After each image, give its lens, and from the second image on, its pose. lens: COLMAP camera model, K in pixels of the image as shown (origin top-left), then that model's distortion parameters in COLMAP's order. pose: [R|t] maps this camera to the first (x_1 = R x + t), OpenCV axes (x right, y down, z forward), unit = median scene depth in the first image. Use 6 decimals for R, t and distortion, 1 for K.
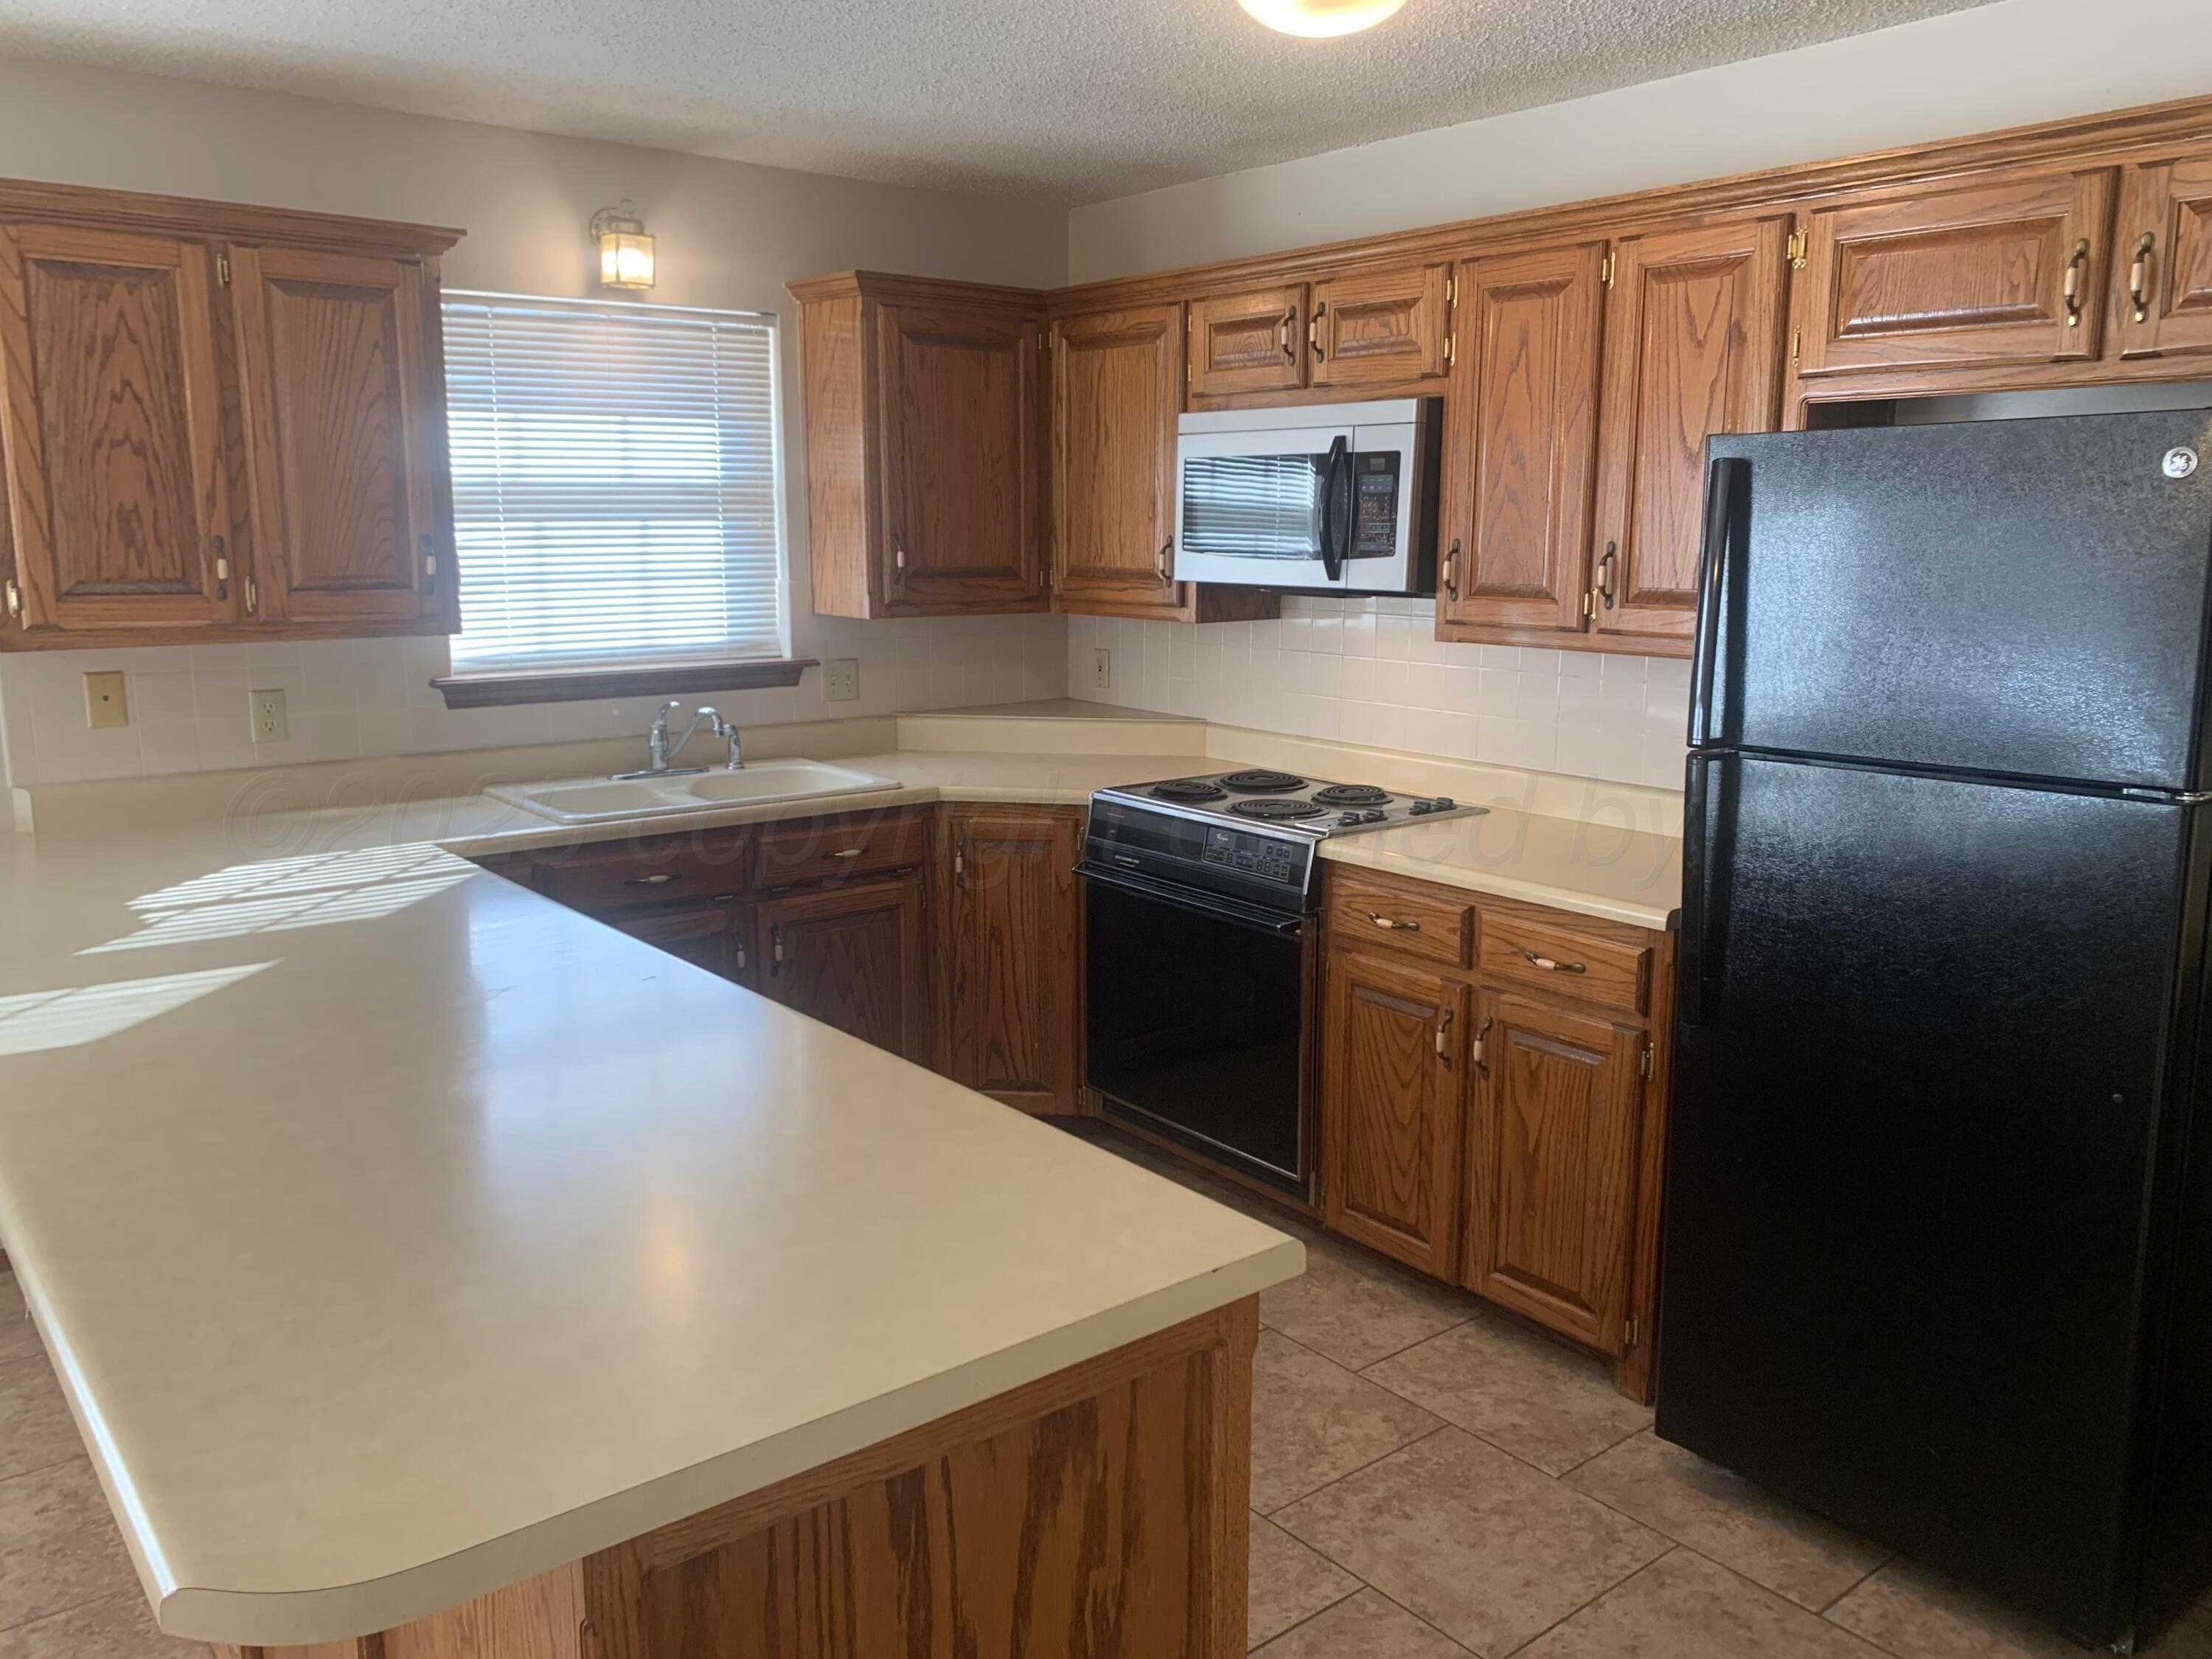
lens RADIAL K [[1707.6, 0, 1095.4], [0, 1707.6, 834.4], [0, 0, 1]] dist [-0.073573, -0.010832]
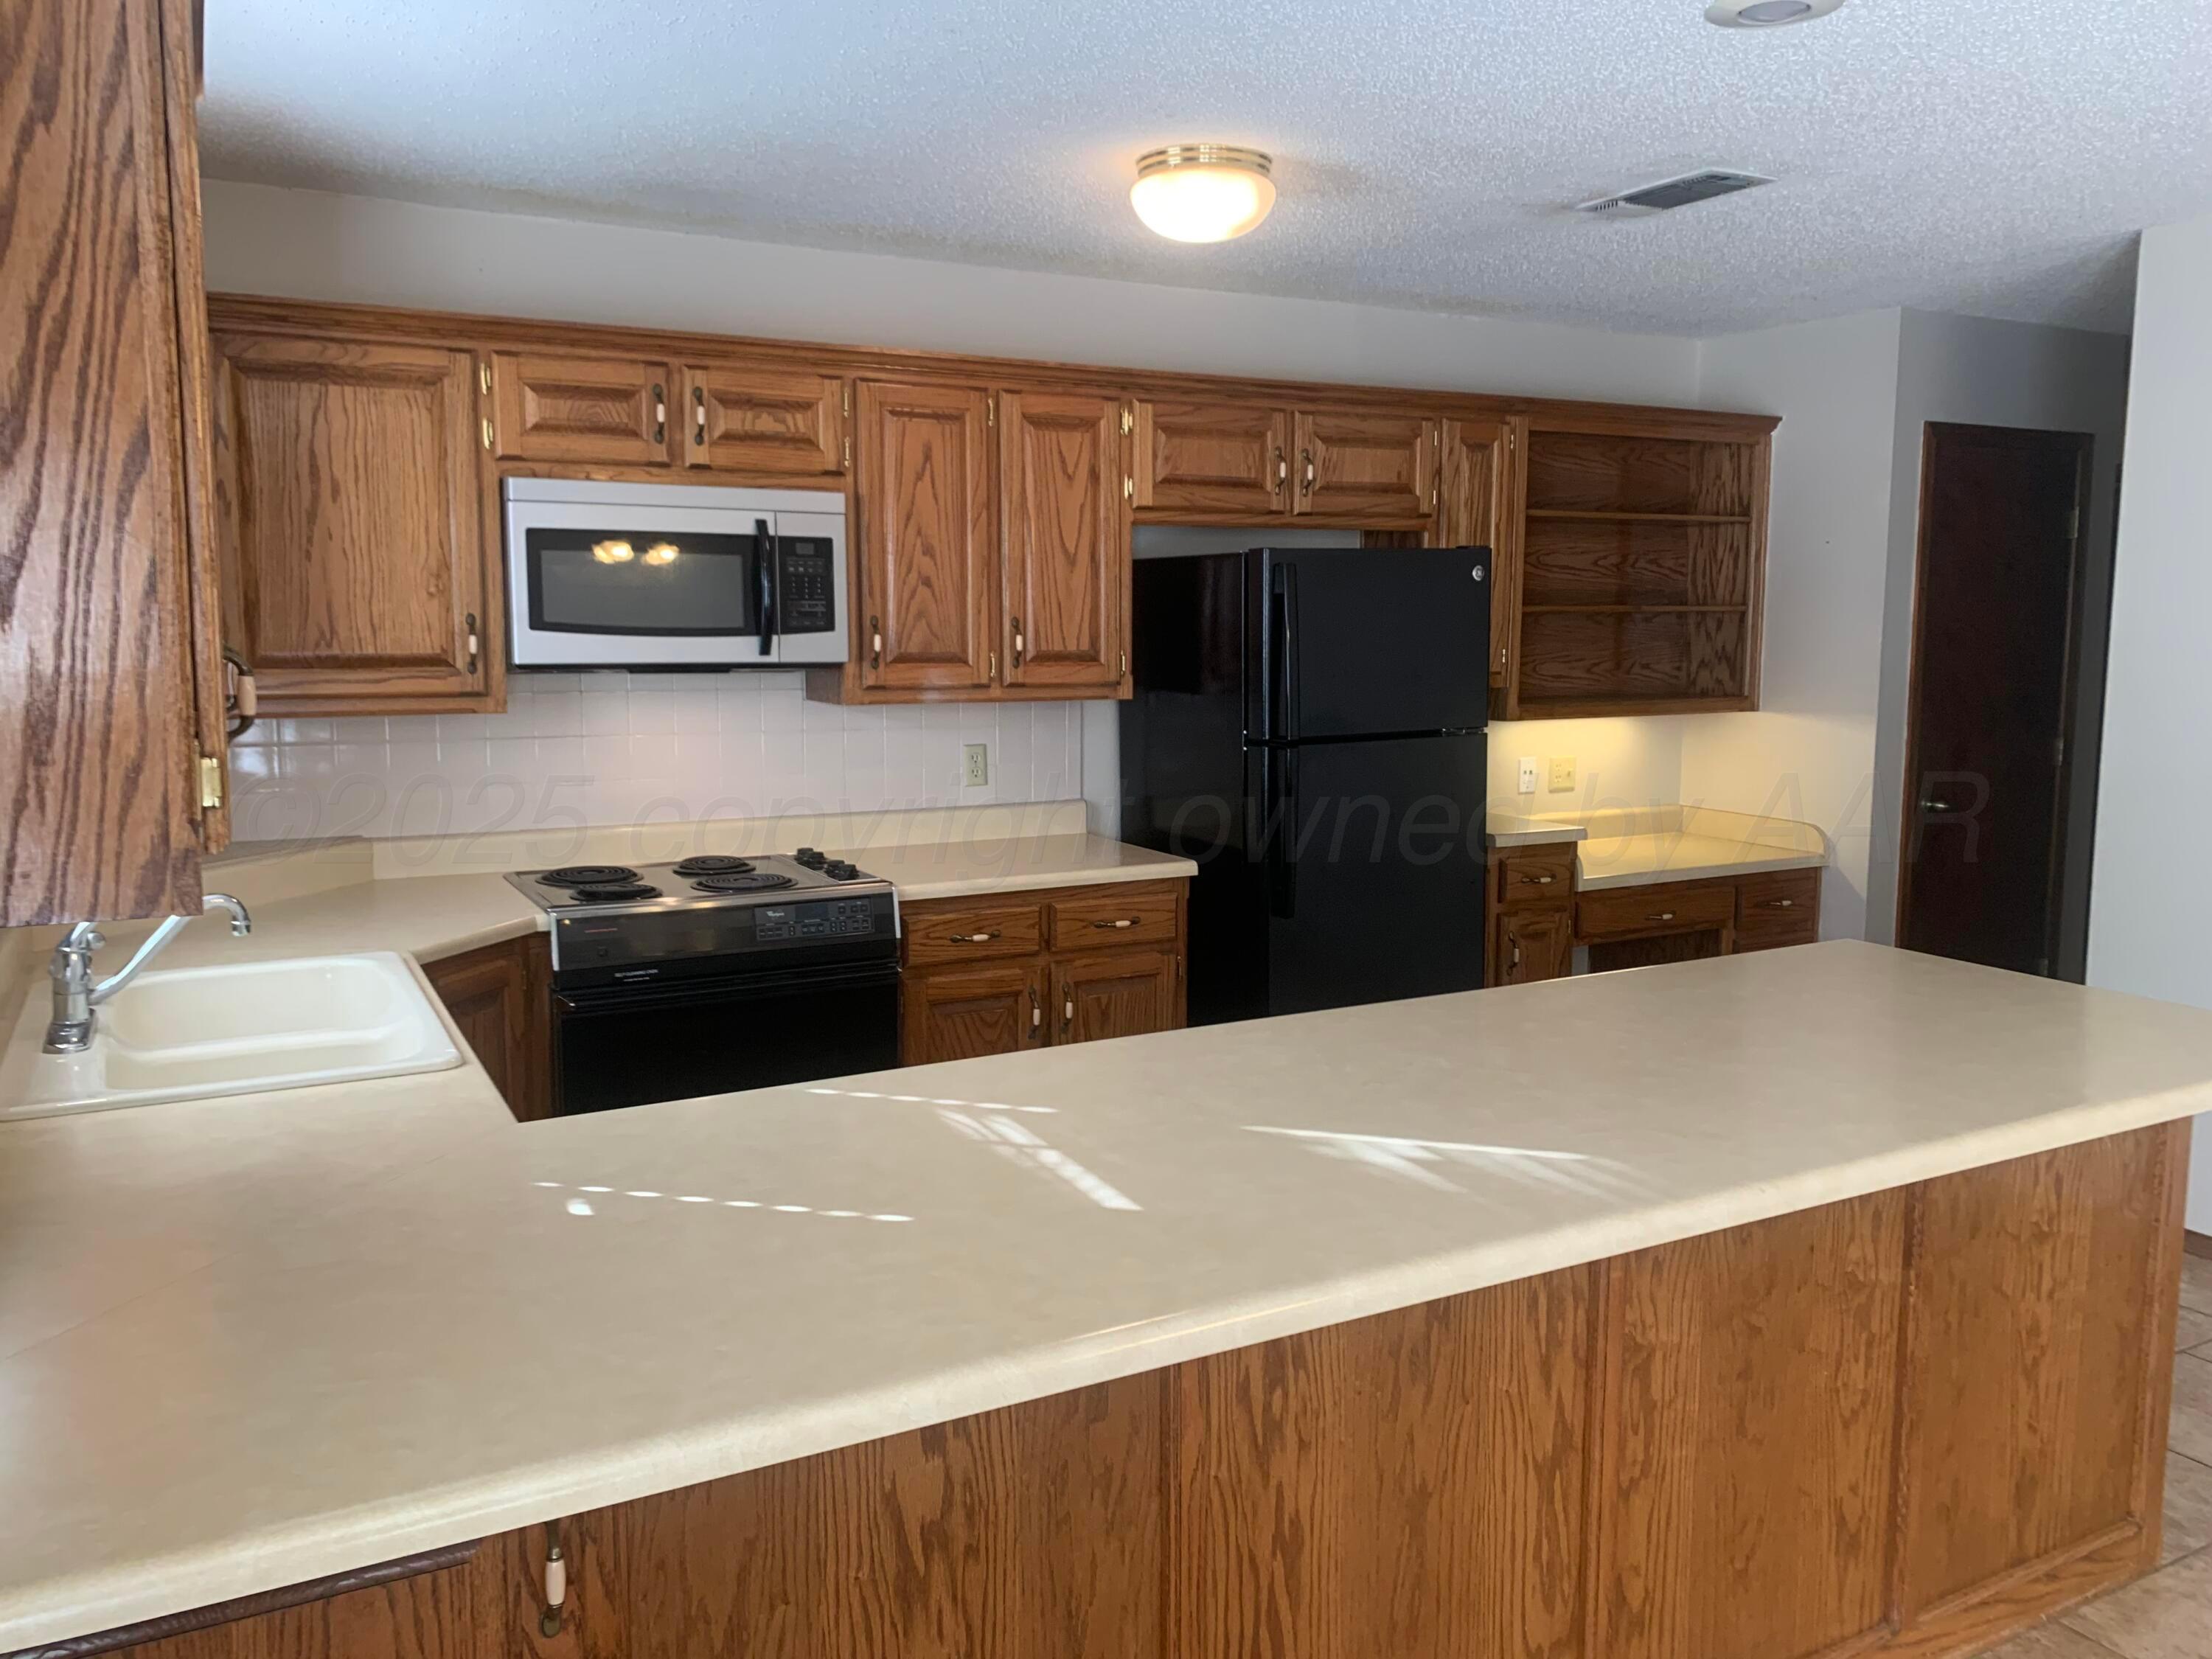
lens RADIAL K [[1707.6, 0, 1095.9], [0, 1707.6, 823.4], [0, 0, 1]] dist [-0.073573, -0.010832]
pose [[0.113001, -0.118681, 0.986481, -0.966099], [0.170611, 0.980412, 0.098407, -0.127012], [-0.978837, 0.157185, 0.131036, 0.741242]]
